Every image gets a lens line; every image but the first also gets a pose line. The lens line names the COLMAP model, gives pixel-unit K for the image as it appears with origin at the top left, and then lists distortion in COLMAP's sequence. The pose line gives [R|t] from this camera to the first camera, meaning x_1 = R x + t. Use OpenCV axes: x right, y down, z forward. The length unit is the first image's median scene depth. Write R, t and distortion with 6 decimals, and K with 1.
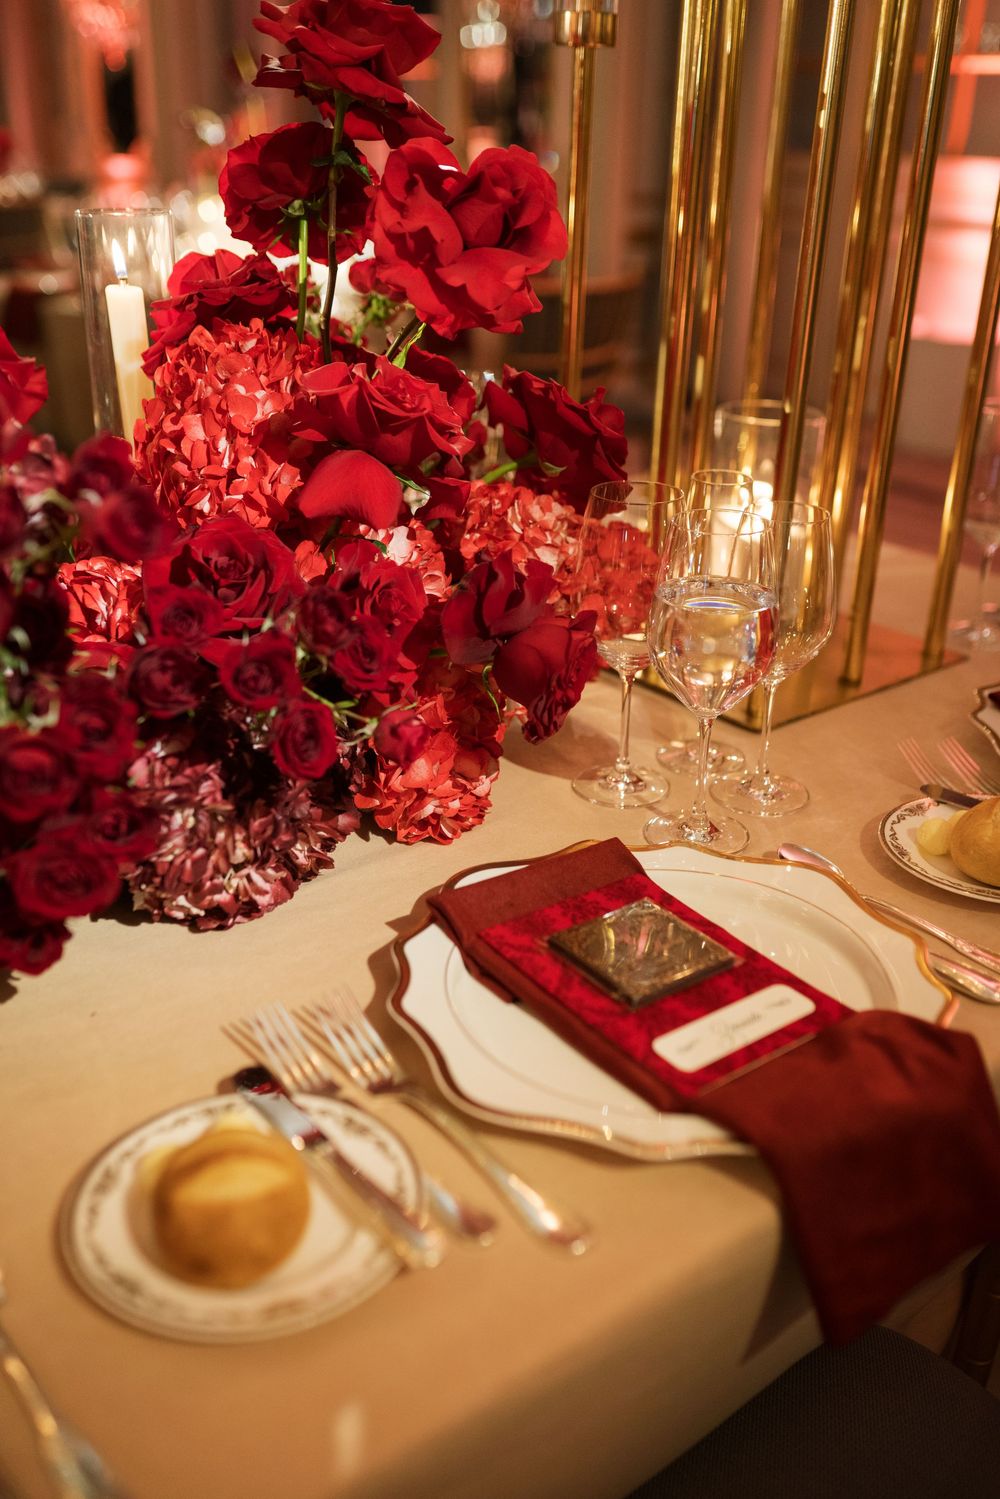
lens RADIAL K [[1458.4, 0, 492.2], [0, 1458.4, 744.3], [0, 0, 1]] dist [-0.020454, 0.000000]
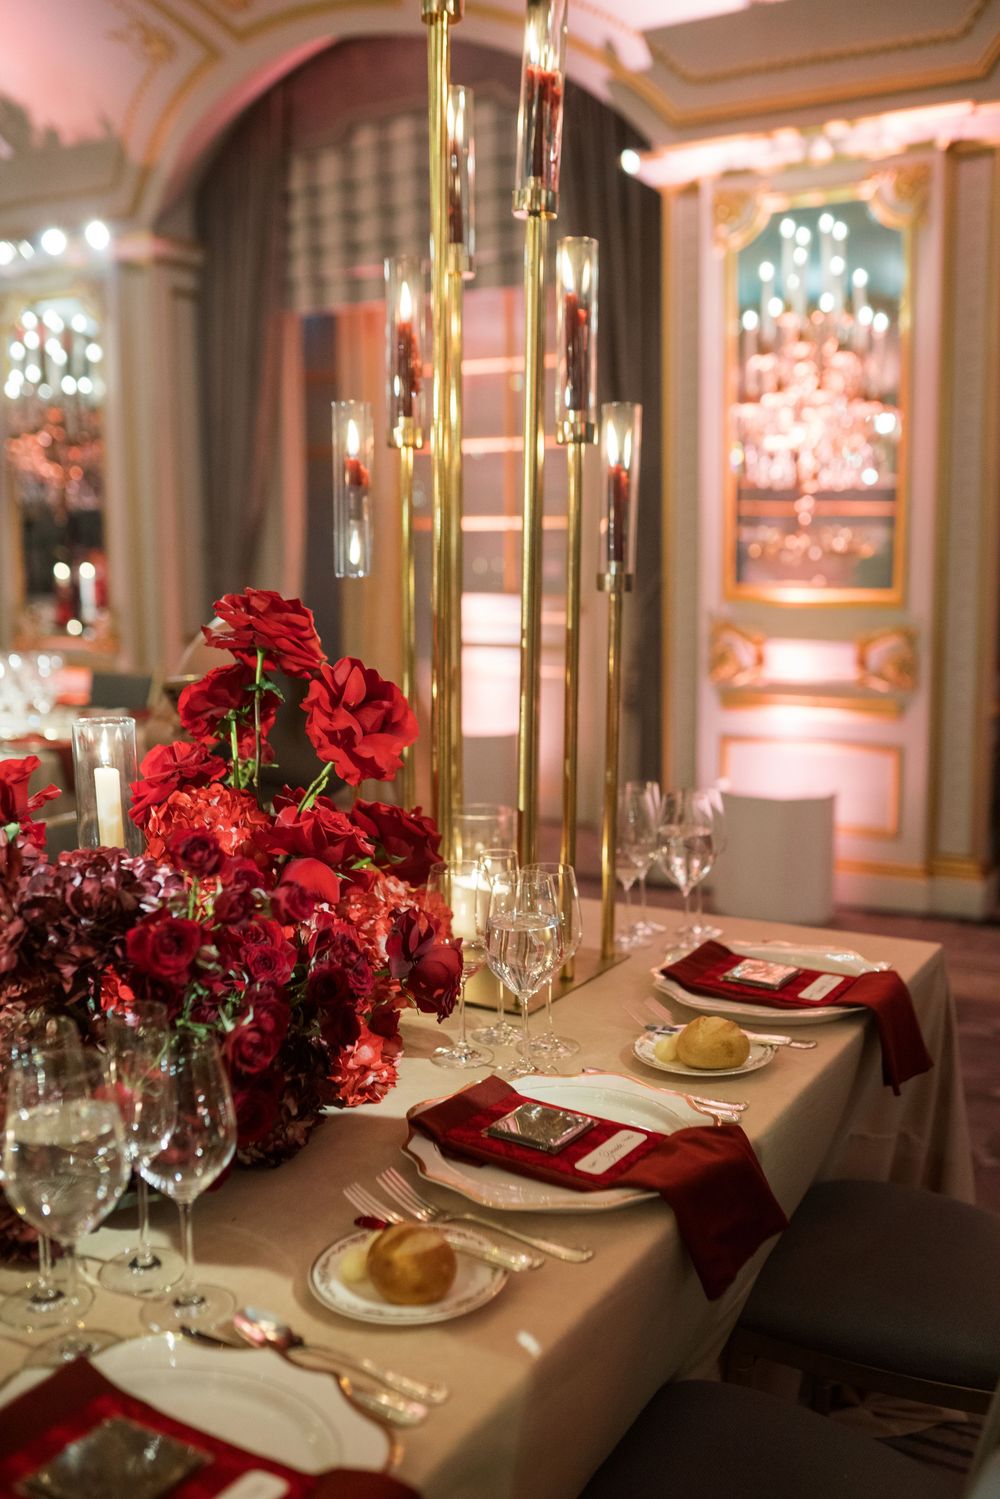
lens RADIAL K [[1458.4, 0, 504.5], [0, 1458.4, 749.0], [0, 0, 1]] dist [-0.020454, 0.000000]
pose [[0.935785, -0.074209, 0.344672, -0.423380], [0.162067, 0.958733, -0.233593, 0.094104], [-0.313113, 0.274453, 0.909195, -0.561208]]
